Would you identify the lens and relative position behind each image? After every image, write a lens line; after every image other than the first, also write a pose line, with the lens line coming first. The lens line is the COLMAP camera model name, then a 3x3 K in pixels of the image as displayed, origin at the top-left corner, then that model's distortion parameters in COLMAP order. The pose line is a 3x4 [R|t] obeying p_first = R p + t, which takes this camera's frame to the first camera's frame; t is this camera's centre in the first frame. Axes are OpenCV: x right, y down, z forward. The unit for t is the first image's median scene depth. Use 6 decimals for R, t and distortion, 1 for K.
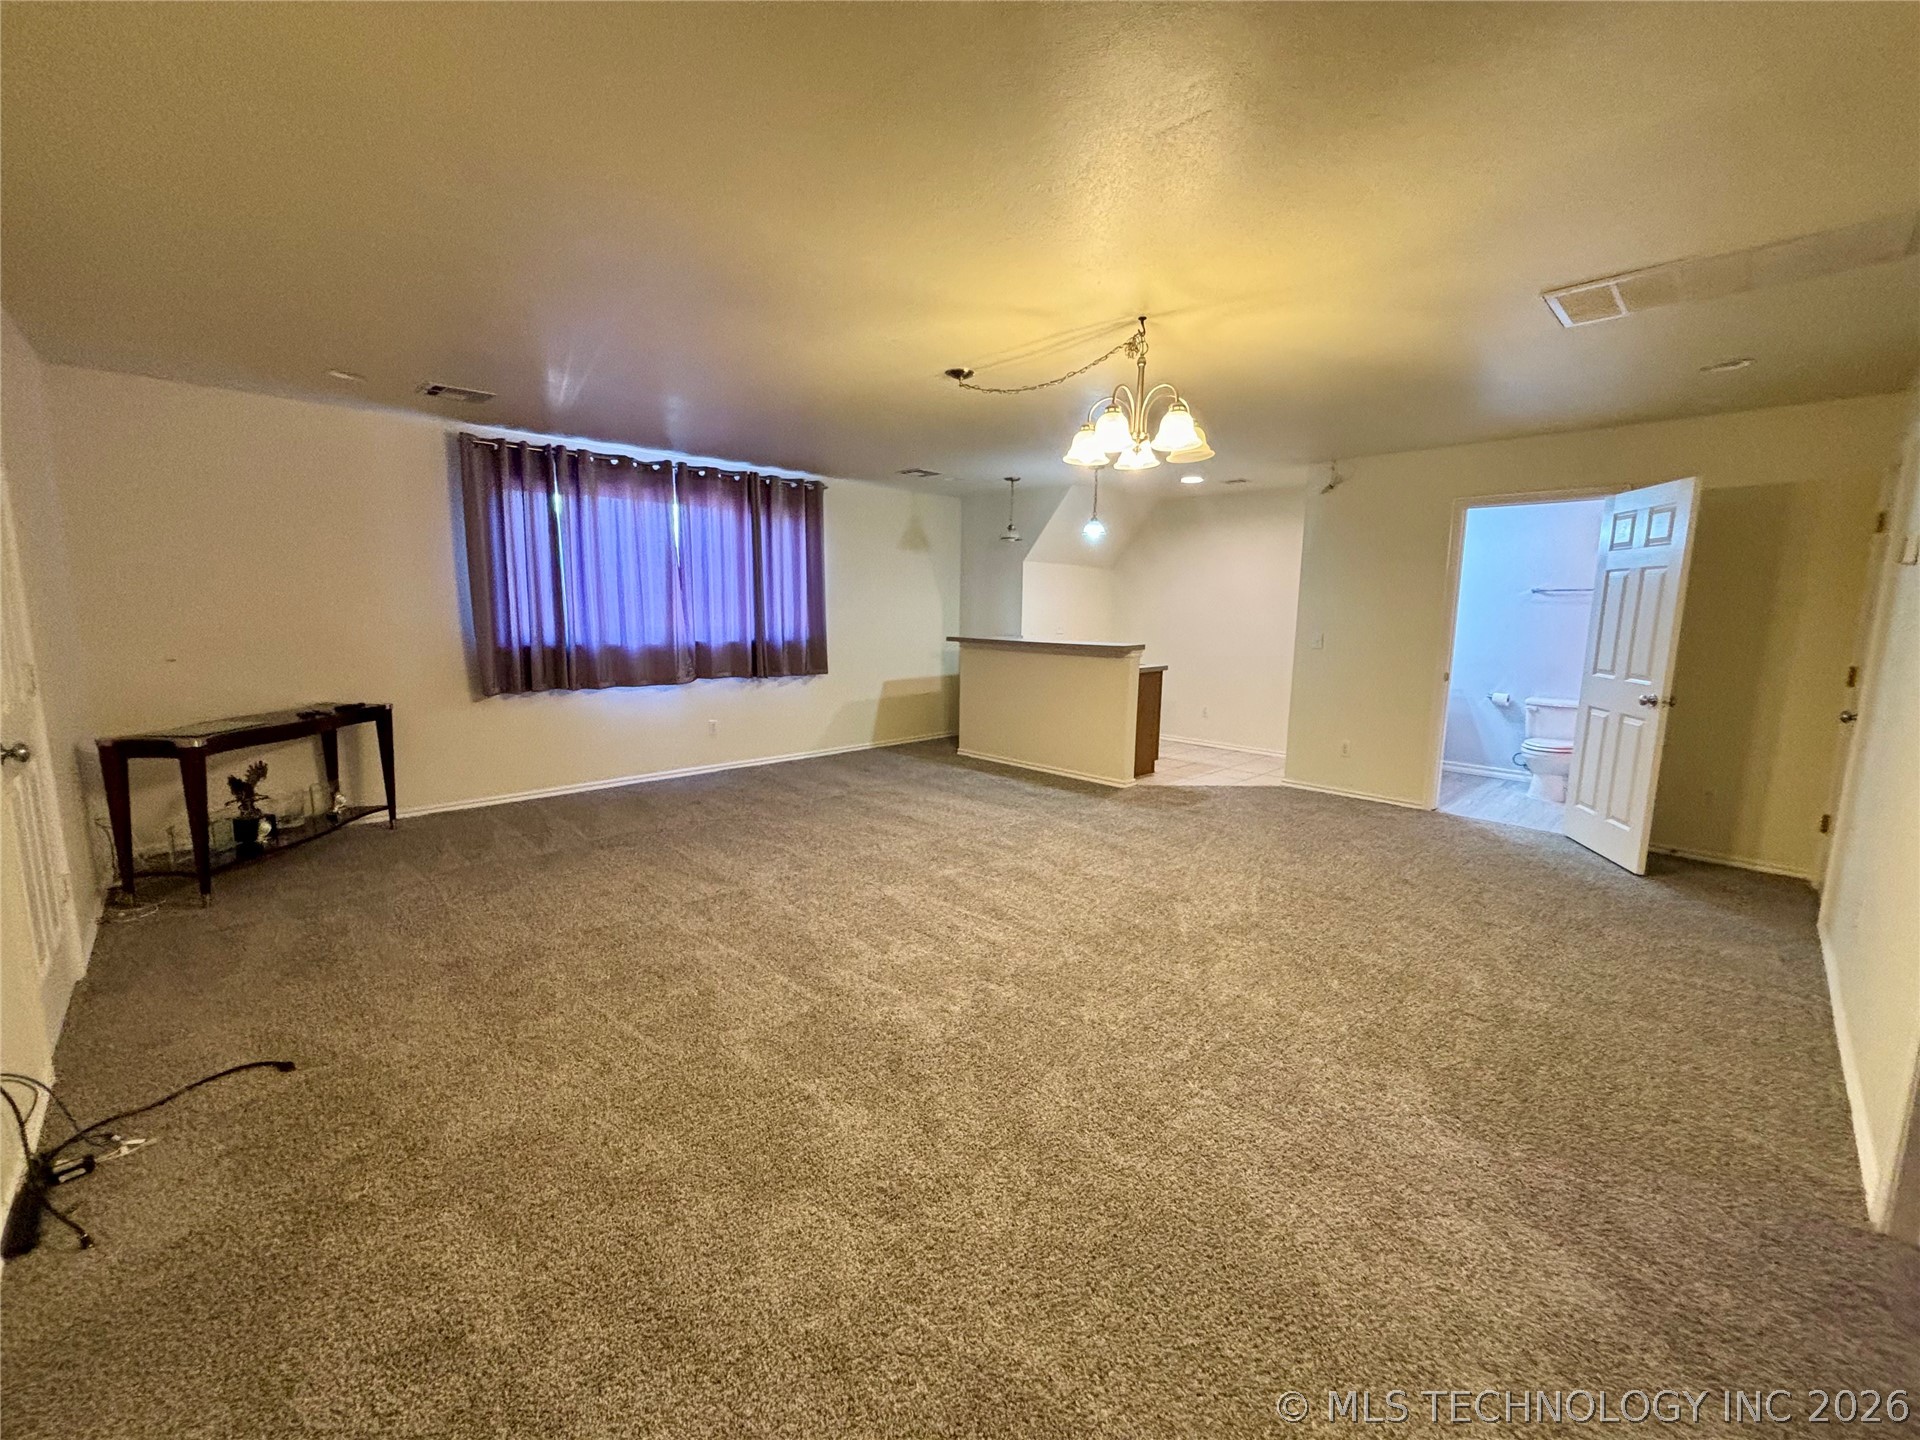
lens RADIAL K [[773.3, 0, 963.0], [0, 773.3, 721.4], [0, 0, 1]] dist [-0.000846, 0.000750]
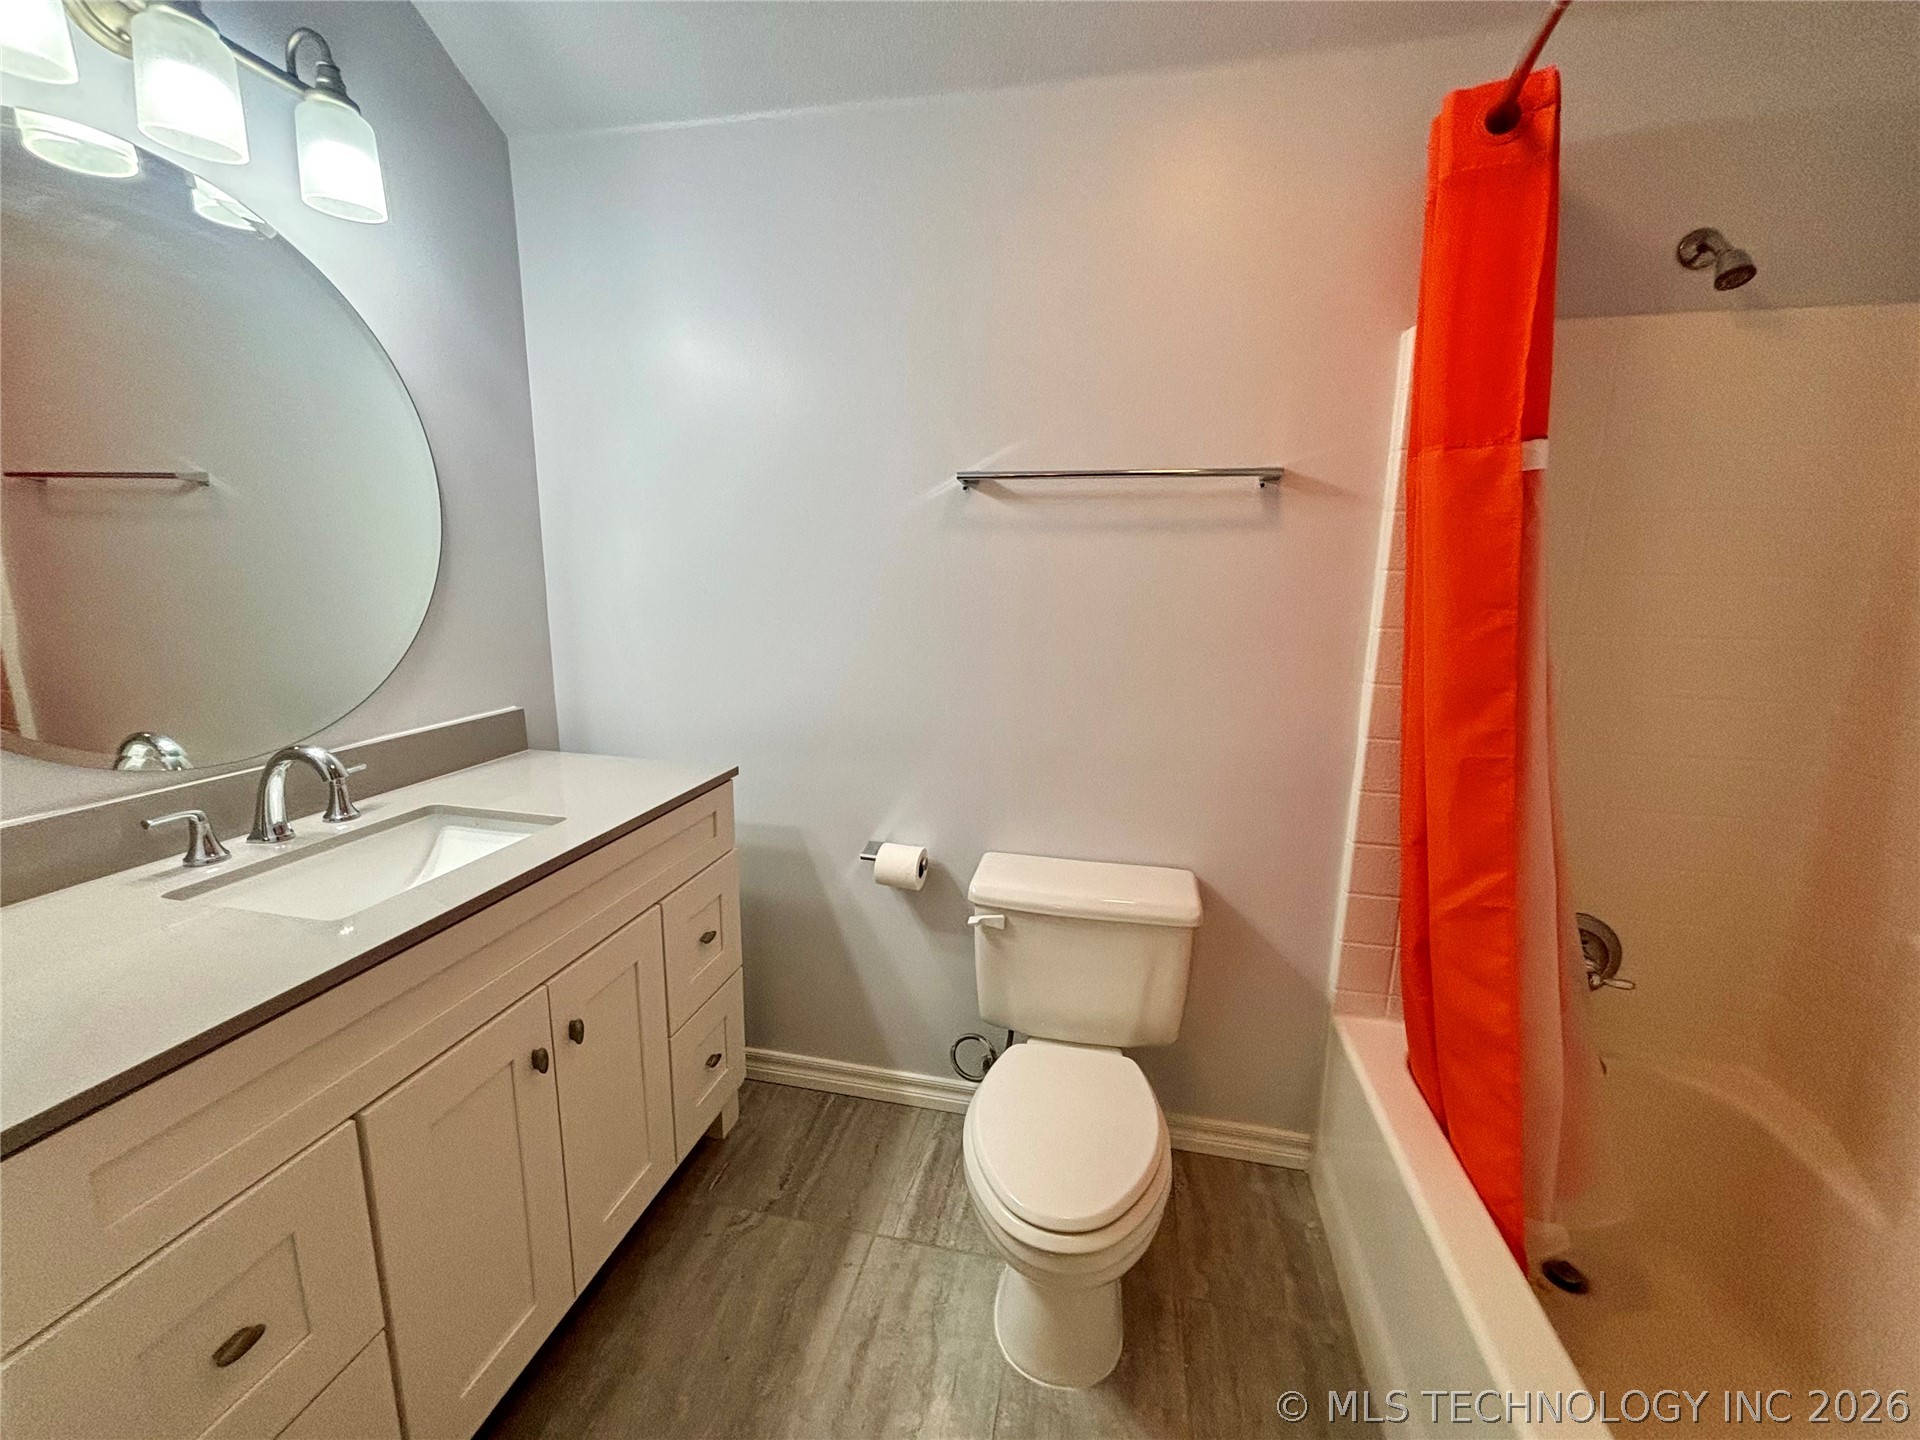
lens RADIAL K [[773.3, 0, 957.6], [0, 773.3, 716.5], [0, 0, 1]] dist [-0.000846, 0.000750]
pose [[0.828561, -0.103736, 0.550205, 0.562823], [0.076812, 0.994455, 0.071824, -0.103076], [-0.554605, -0.017248, 0.831935, 0.753890]]
